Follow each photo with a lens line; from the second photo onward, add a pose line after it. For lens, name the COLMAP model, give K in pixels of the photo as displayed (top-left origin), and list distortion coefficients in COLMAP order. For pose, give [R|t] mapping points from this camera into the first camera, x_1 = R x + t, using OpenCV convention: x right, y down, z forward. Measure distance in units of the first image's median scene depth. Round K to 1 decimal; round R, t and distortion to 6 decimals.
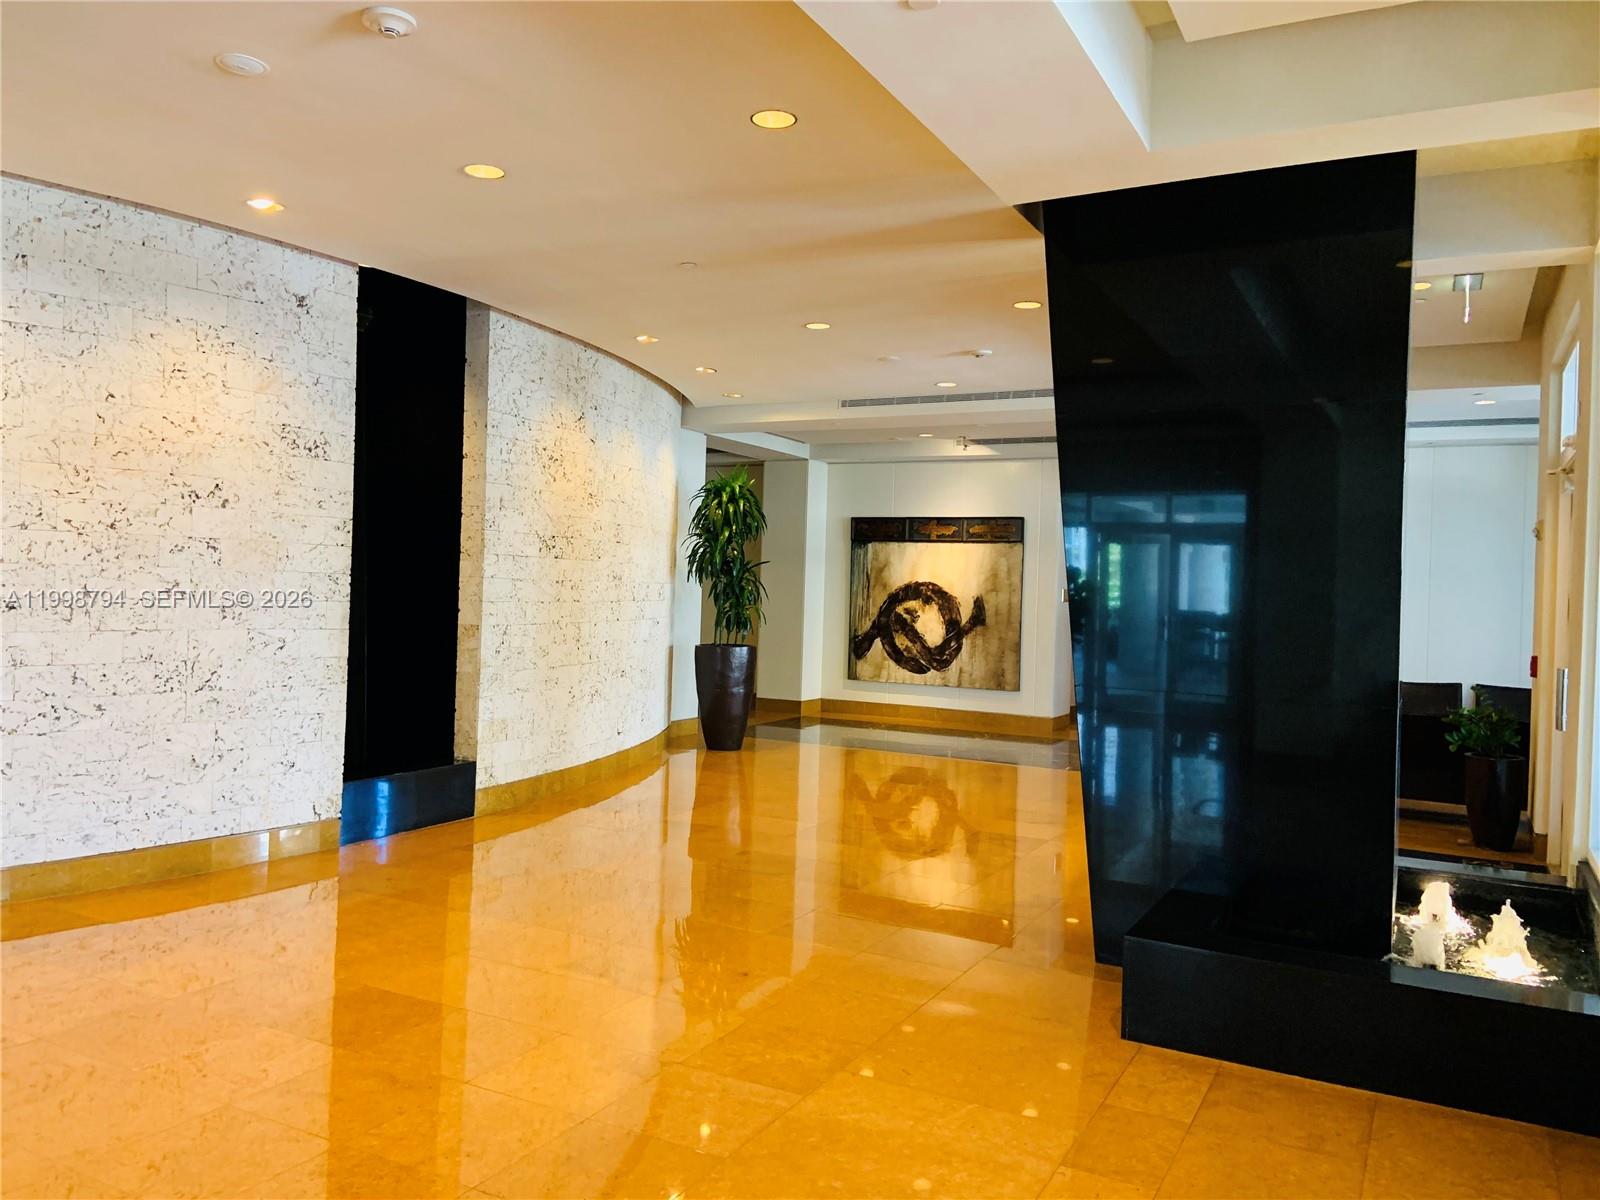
lens RADIAL K [[1219.5, 0, 794.0], [0, 1219.5, 589.9], [0, 0, 1]] dist [0.135473, -0.170107]
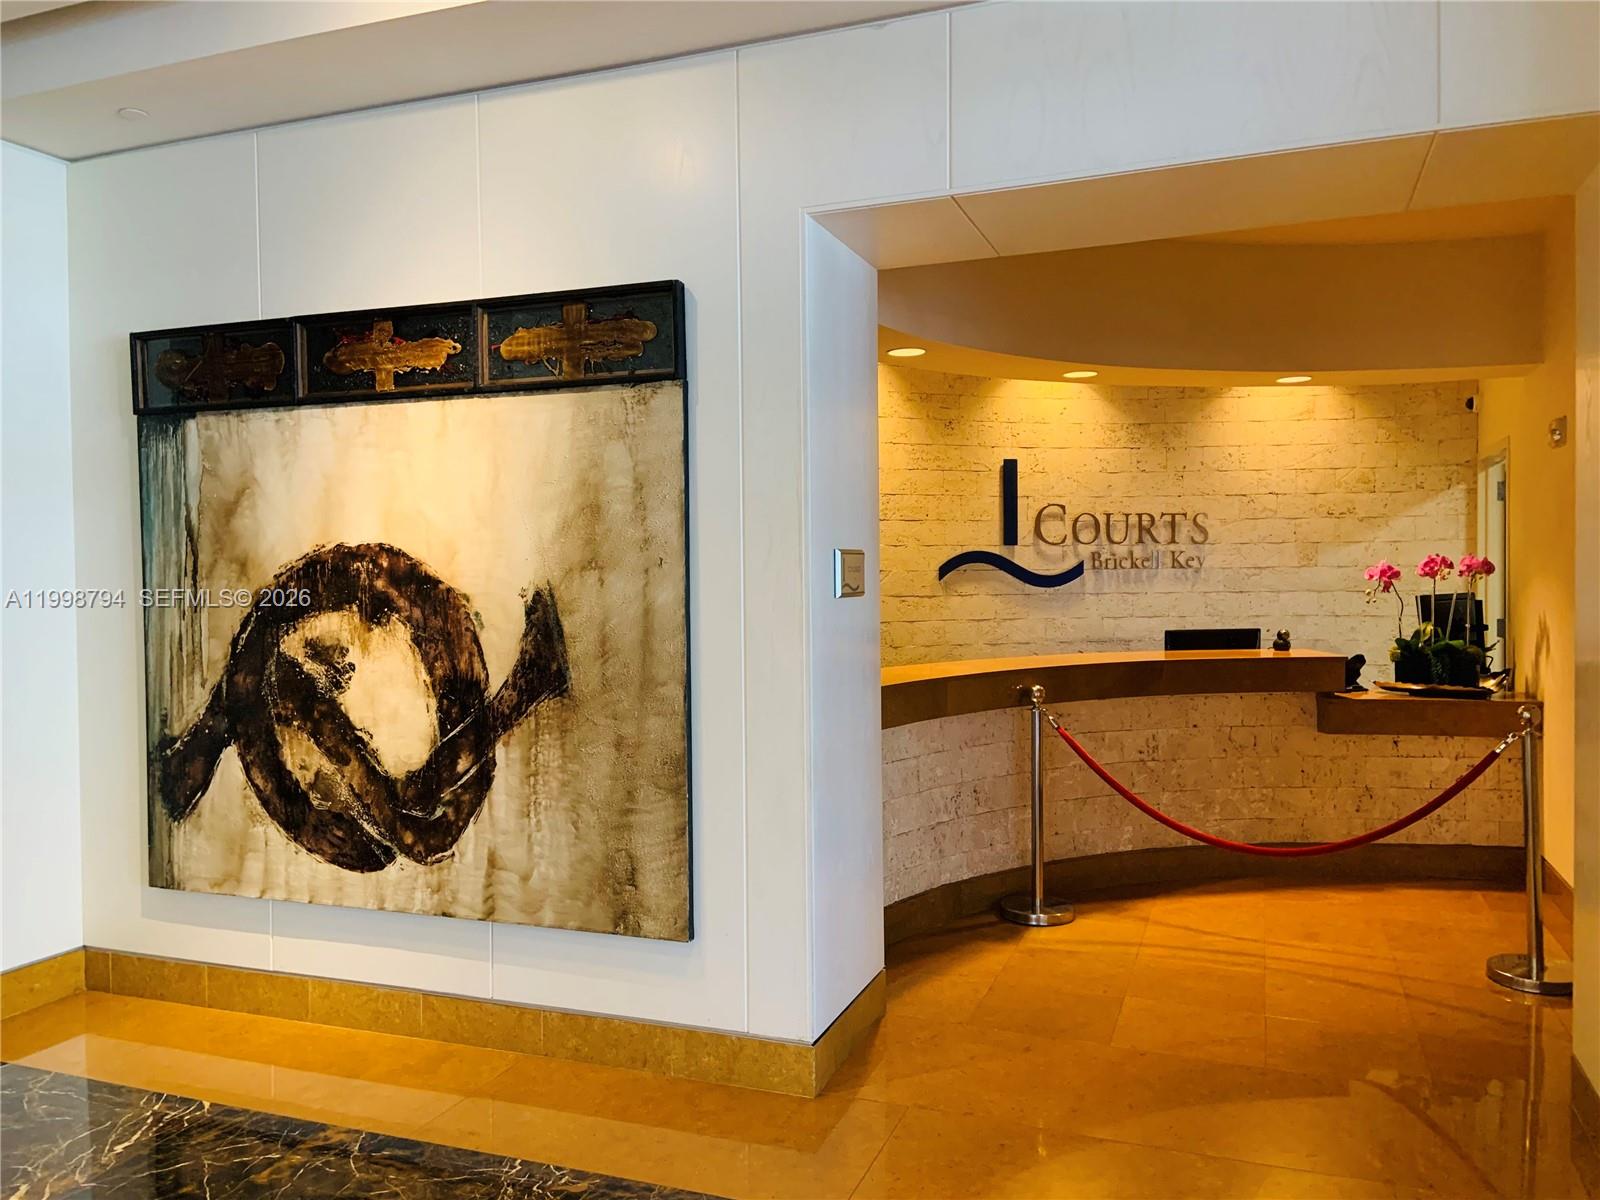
lens RADIAL K [[1219.5, 0, 794.0], [0, 1219.5, 589.9], [0, 0, 1]] dist [0.135473, -0.170107]
pose [[0.991714, -0.042412, 0.121260, 0.172103], [0.040501, 0.999014, 0.018184, 0.002735], [-0.121911, -0.013122, 0.992454, 0.714797]]
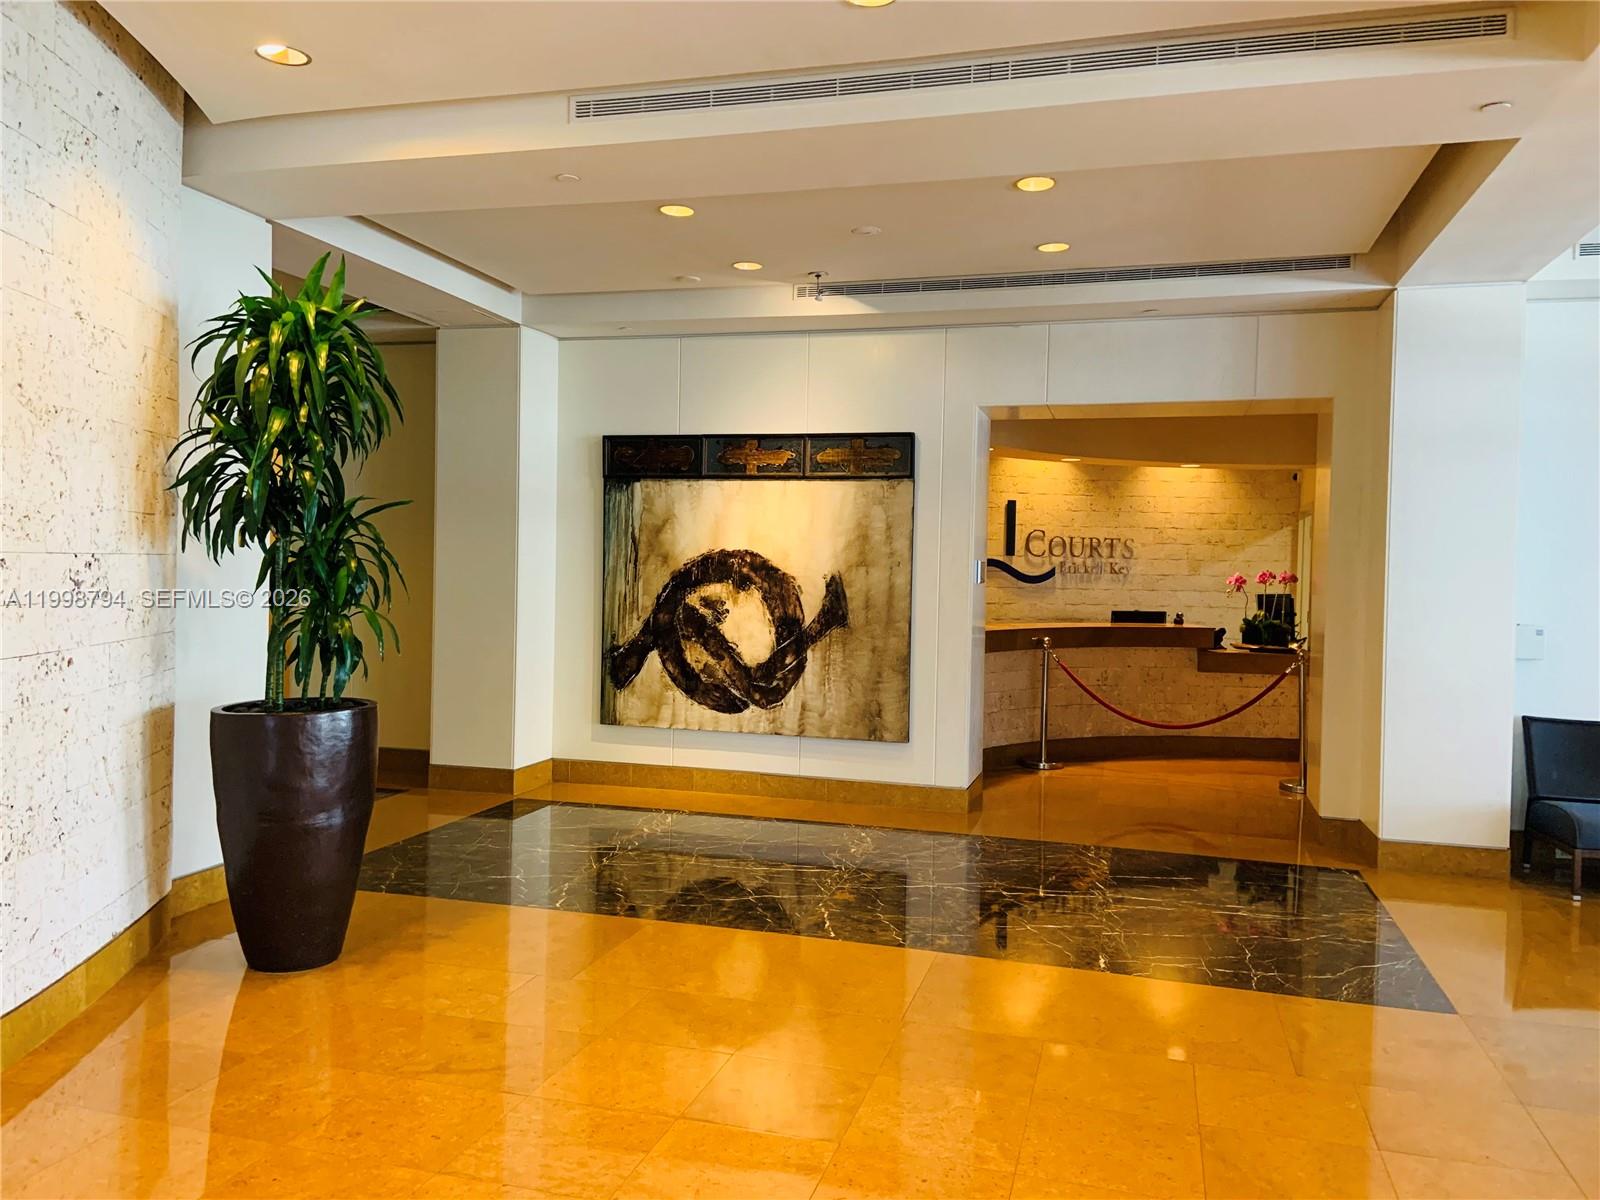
lens RADIAL K [[1219.5, 0, 794.0], [0, 1219.5, 589.9], [0, 0, 1]] dist [0.135473, -0.170107]
pose [[0.978970, -0.013695, 0.203542, 0.018188], [0.008795, 0.999650, 0.024959, -0.002045], [-0.203813, -0.022644, 0.978748, 0.450182]]
